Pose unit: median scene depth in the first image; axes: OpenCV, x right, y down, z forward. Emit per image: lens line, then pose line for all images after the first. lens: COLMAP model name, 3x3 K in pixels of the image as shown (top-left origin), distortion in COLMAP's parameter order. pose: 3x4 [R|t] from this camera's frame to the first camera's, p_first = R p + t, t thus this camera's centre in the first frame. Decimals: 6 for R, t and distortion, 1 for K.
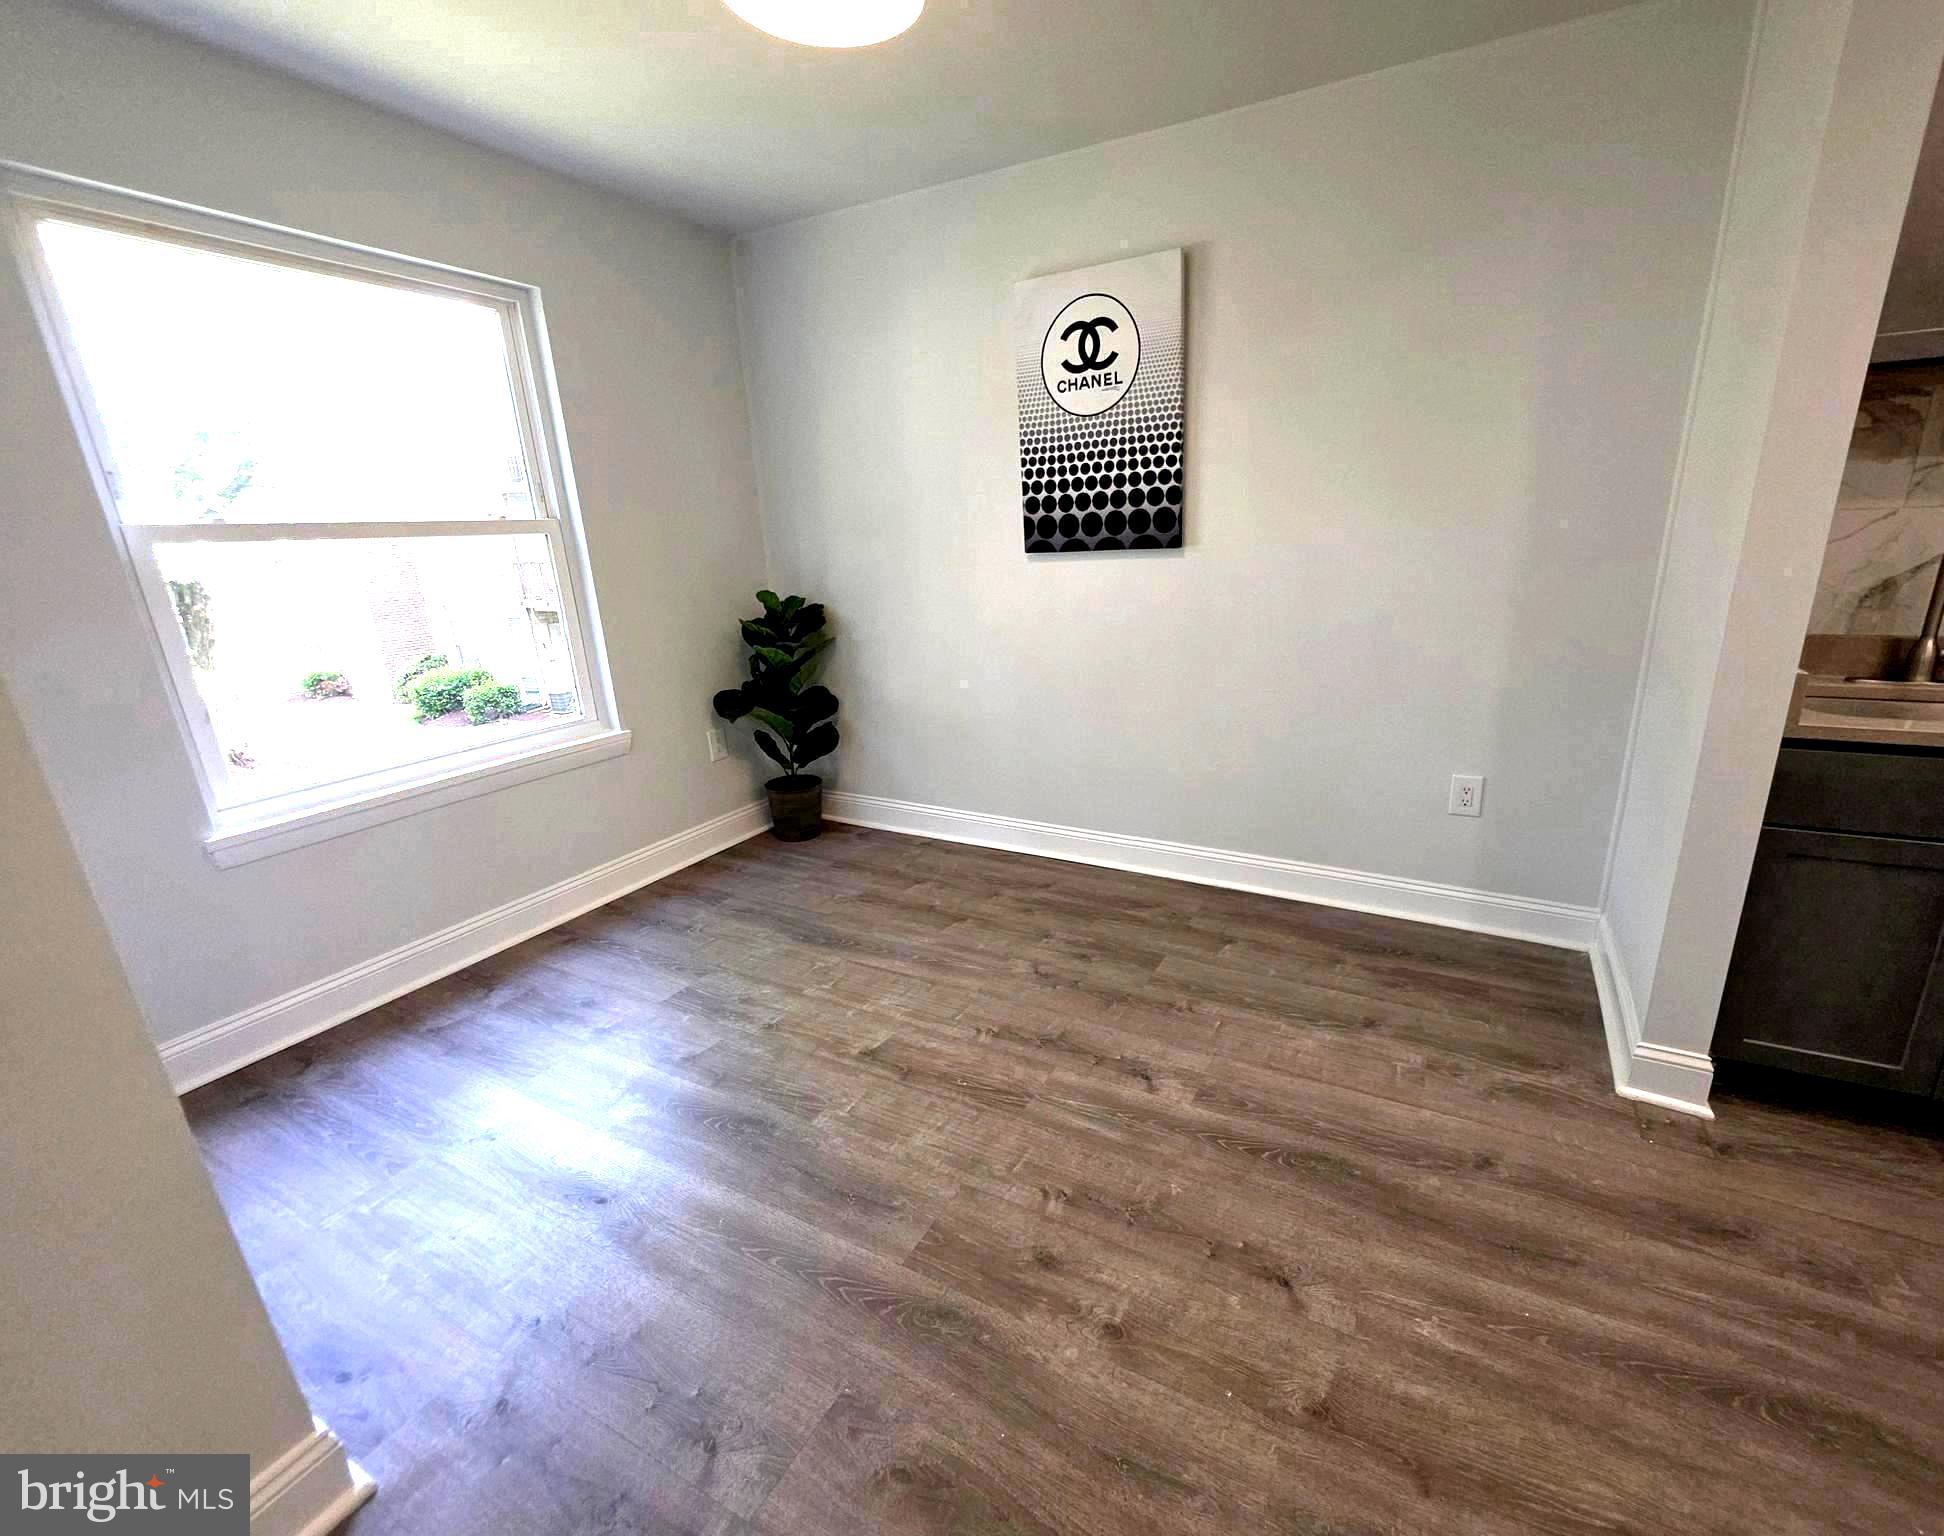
lens RADIAL K [[827.2, 0, 1035.1], [0, 827.2, 775.3], [0, 0, 1]] dist [0.000742, 0.000161]
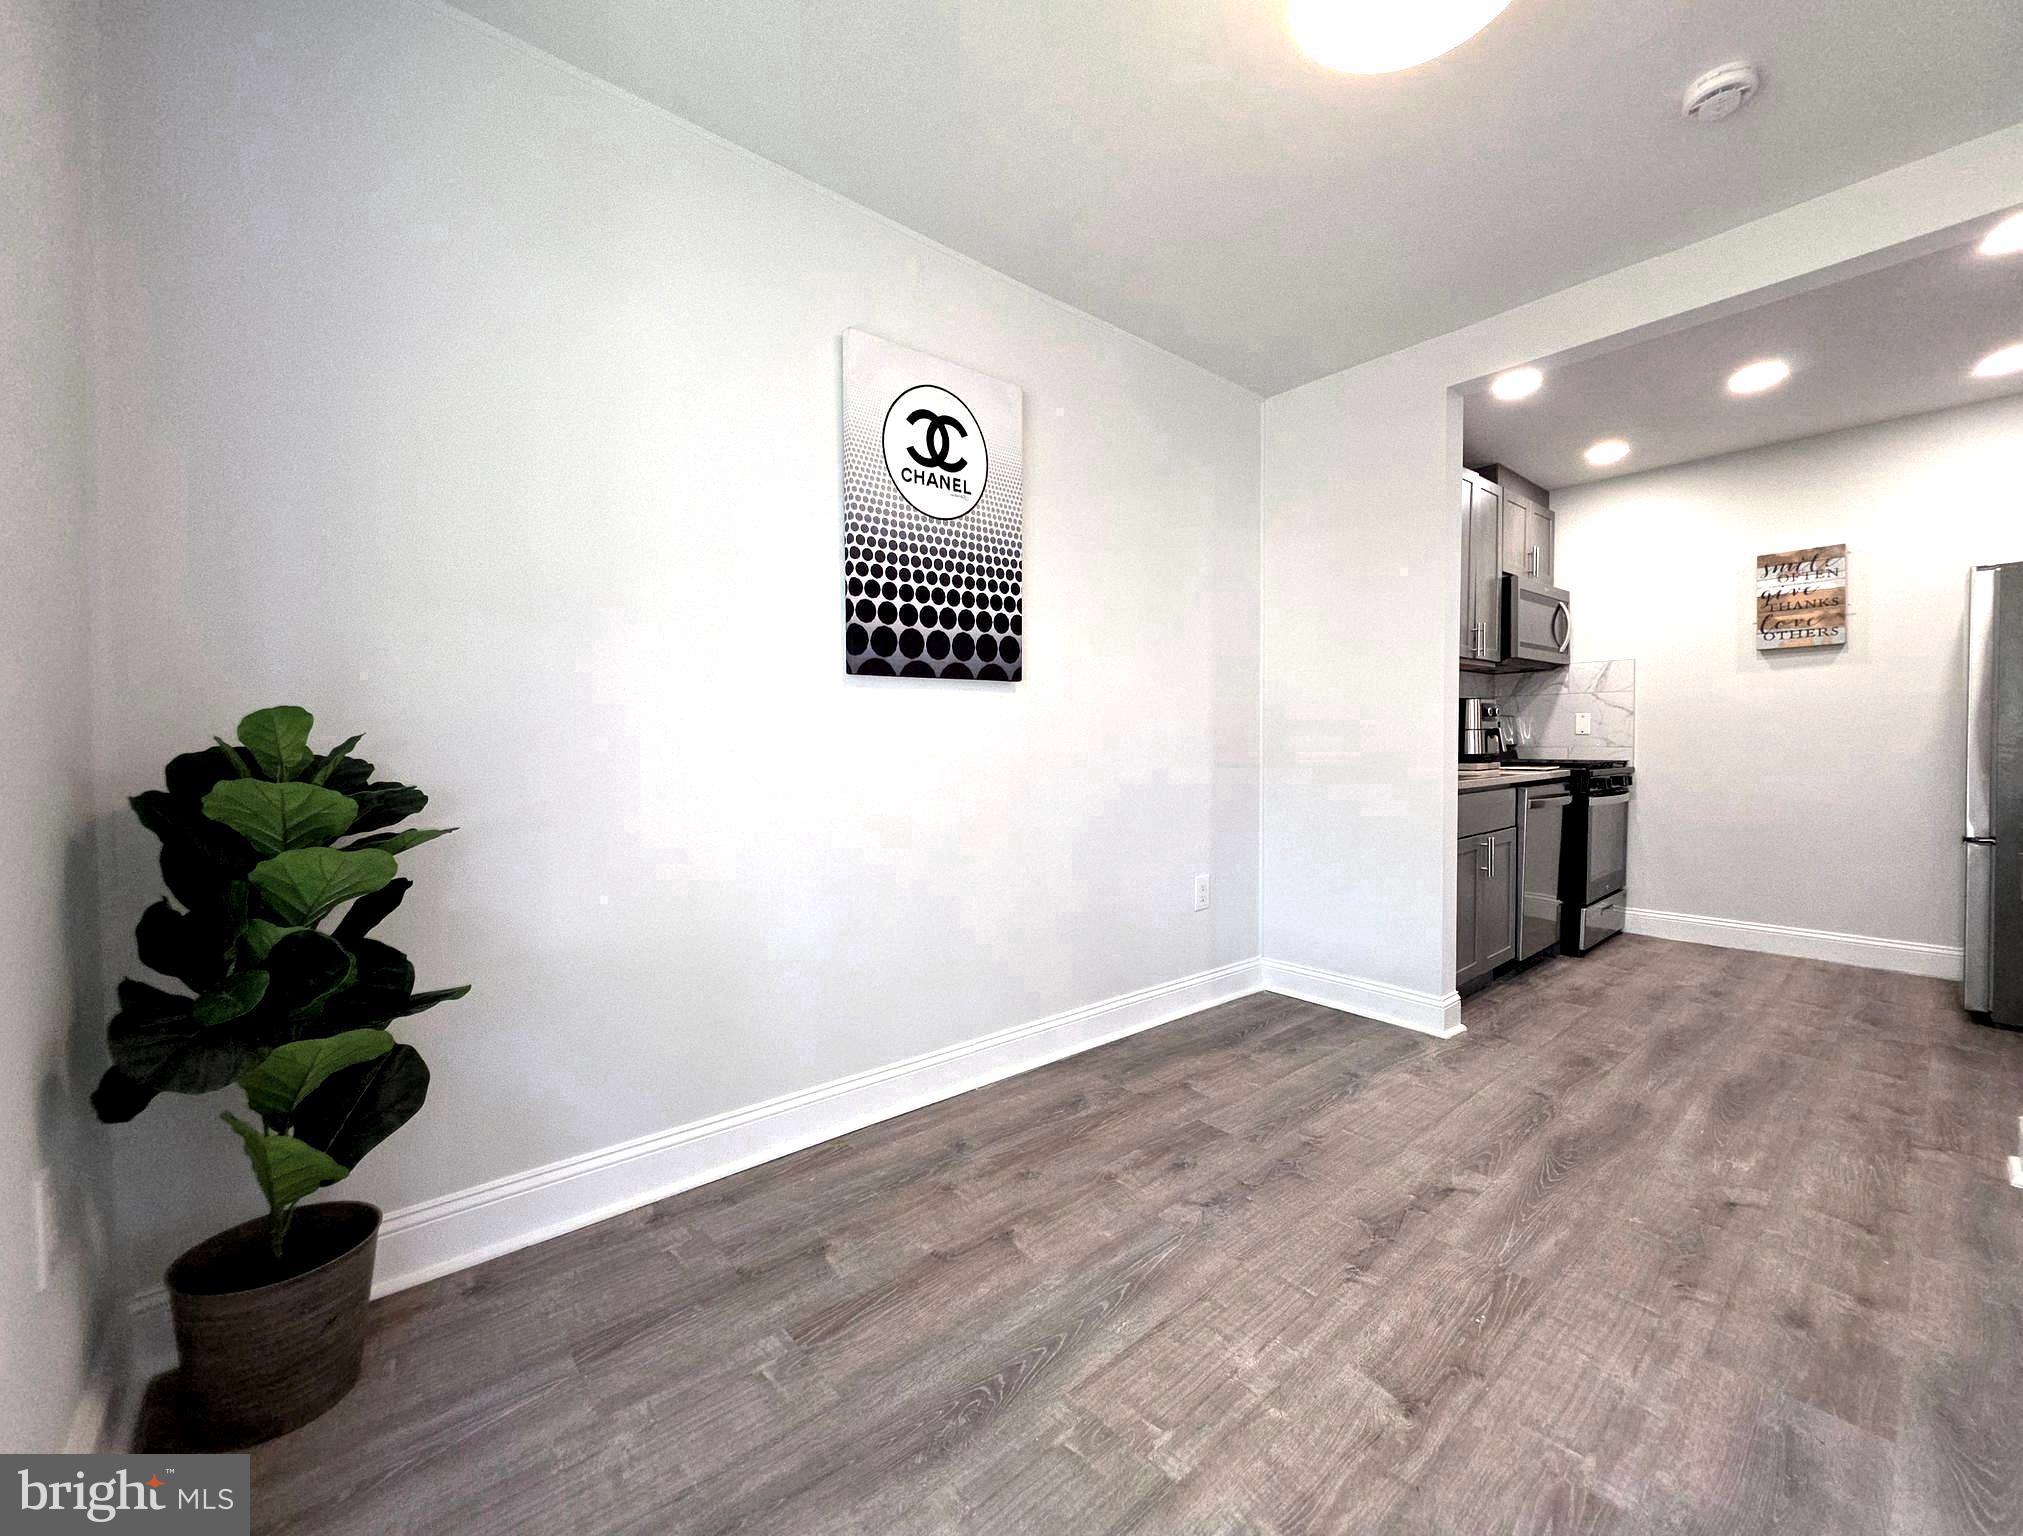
lens RADIAL K [[817.3, 0, 1024.2], [0, 817.3, 766.3], [0, 0, 1]] dist [0.001304, -0.000071]
pose [[0.370638, 0.005352, 0.928762, -0.672628], [0.262725, 0.958537, -0.110369, -0.086736], [-0.890844, 0.284916, 0.353865, 0.720000]]
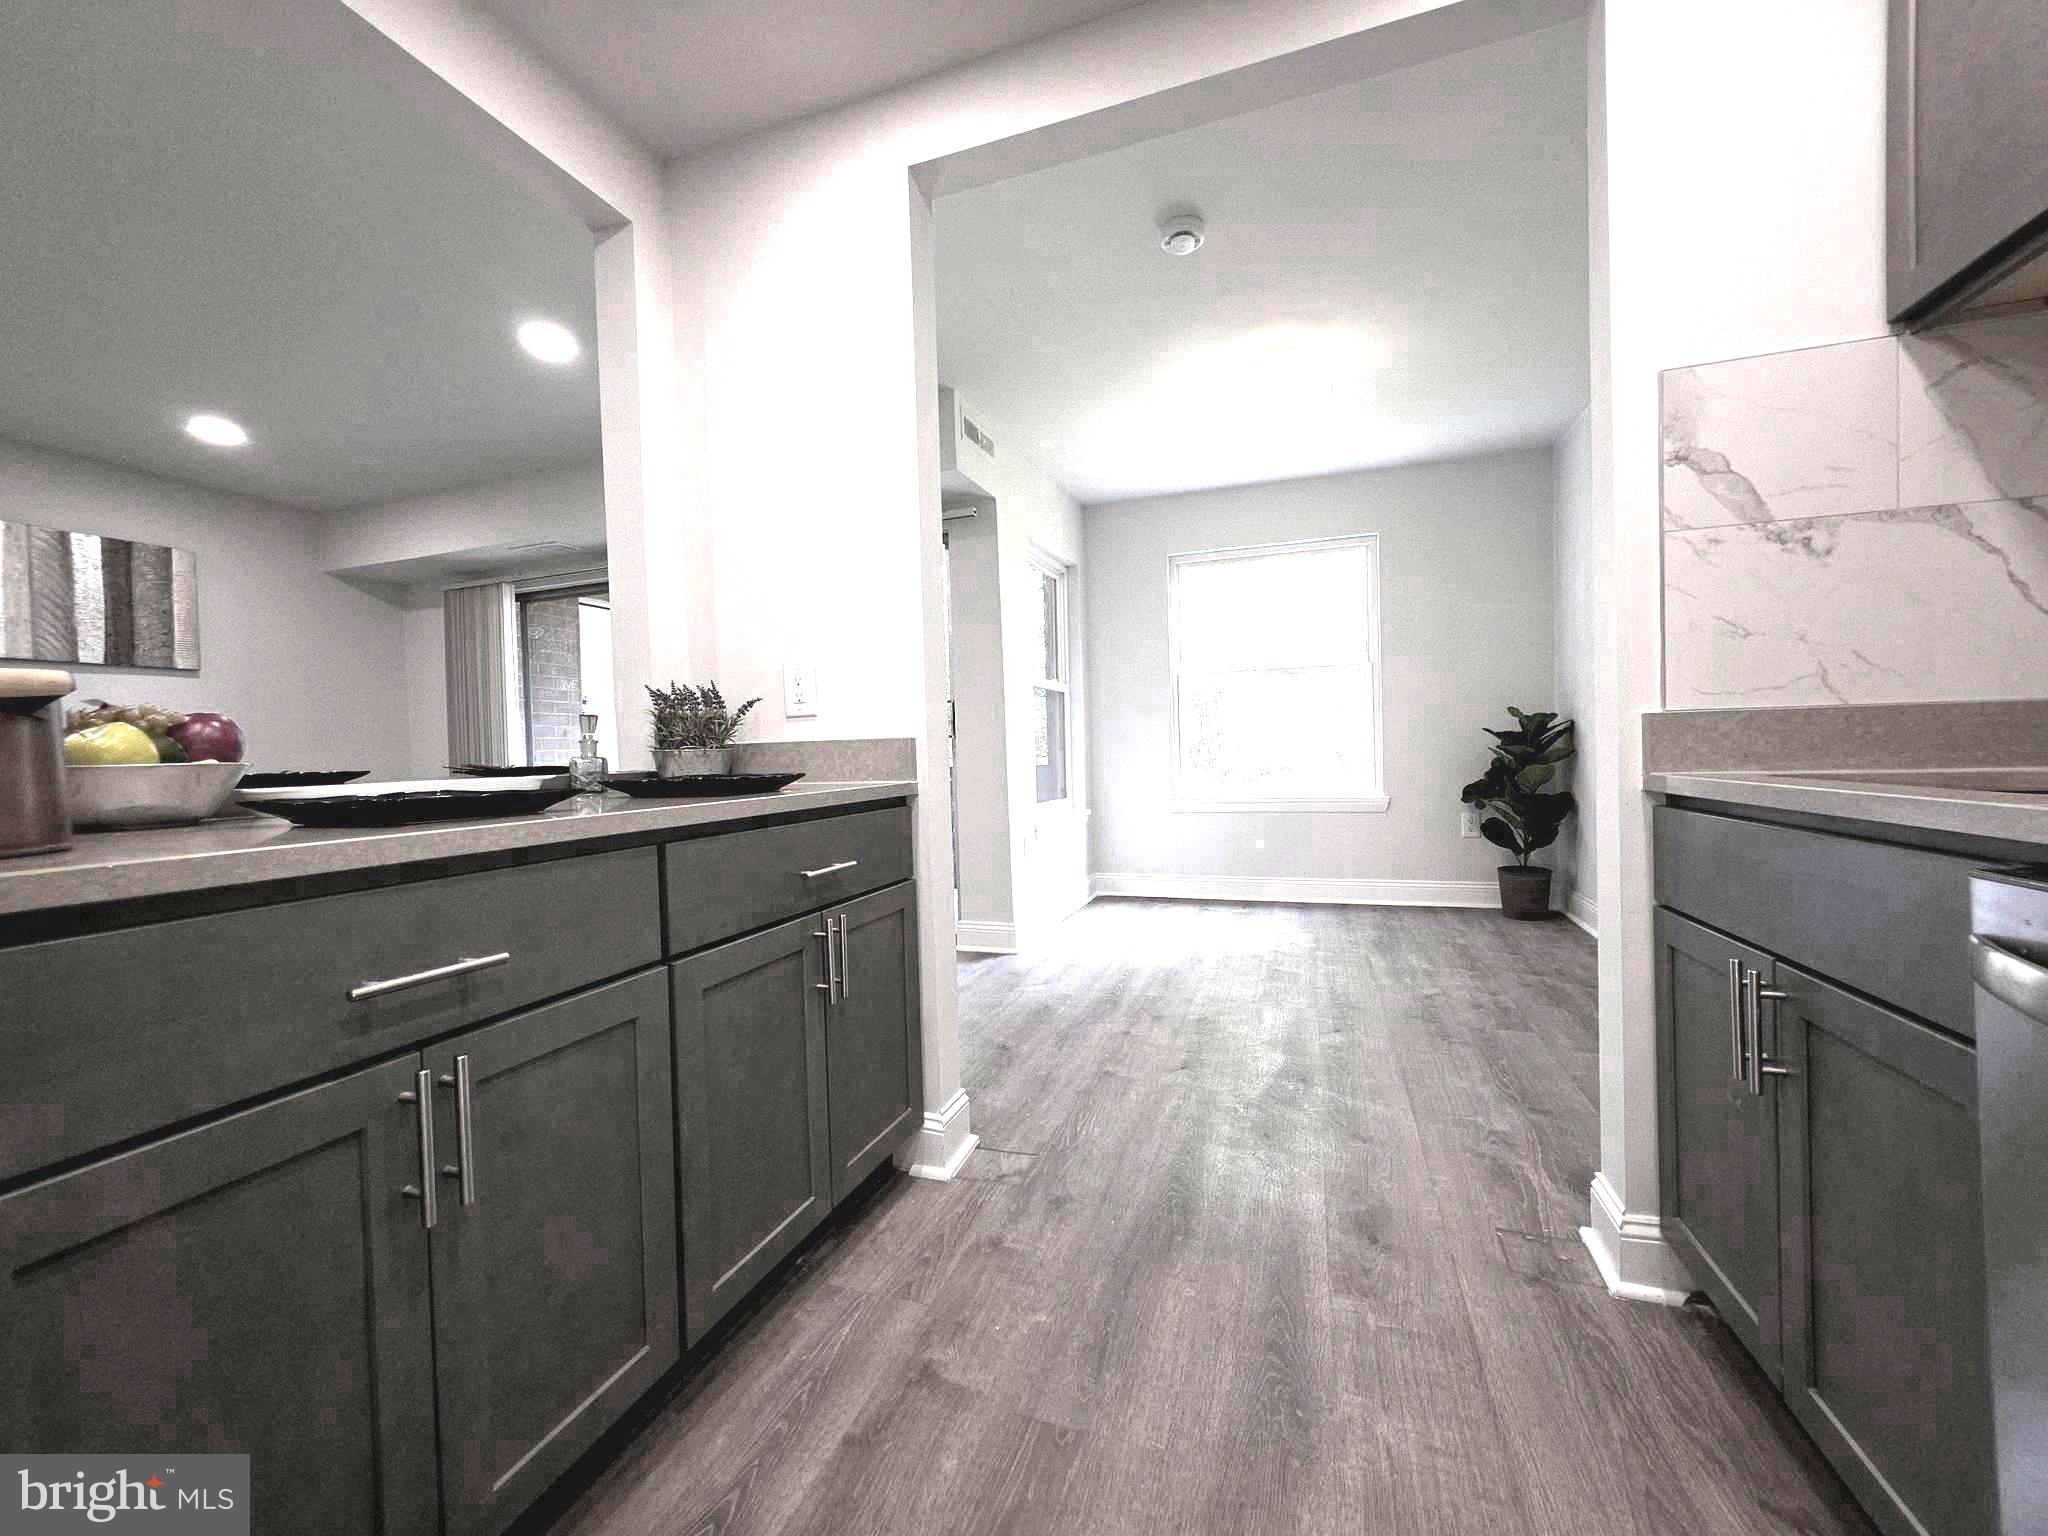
lens RADIAL K [[819.6, 0, 1021.9], [0, 819.6, 765.6], [0, 0, 1]] dist [0.001730, 0.000587]
pose [[0.136047, 0.051862, -0.989344, 0.999609], [-0.264405, 0.964307, 0.014191, 0.052046], [0.954768, 0.259656, 0.144904, 0.164436]]
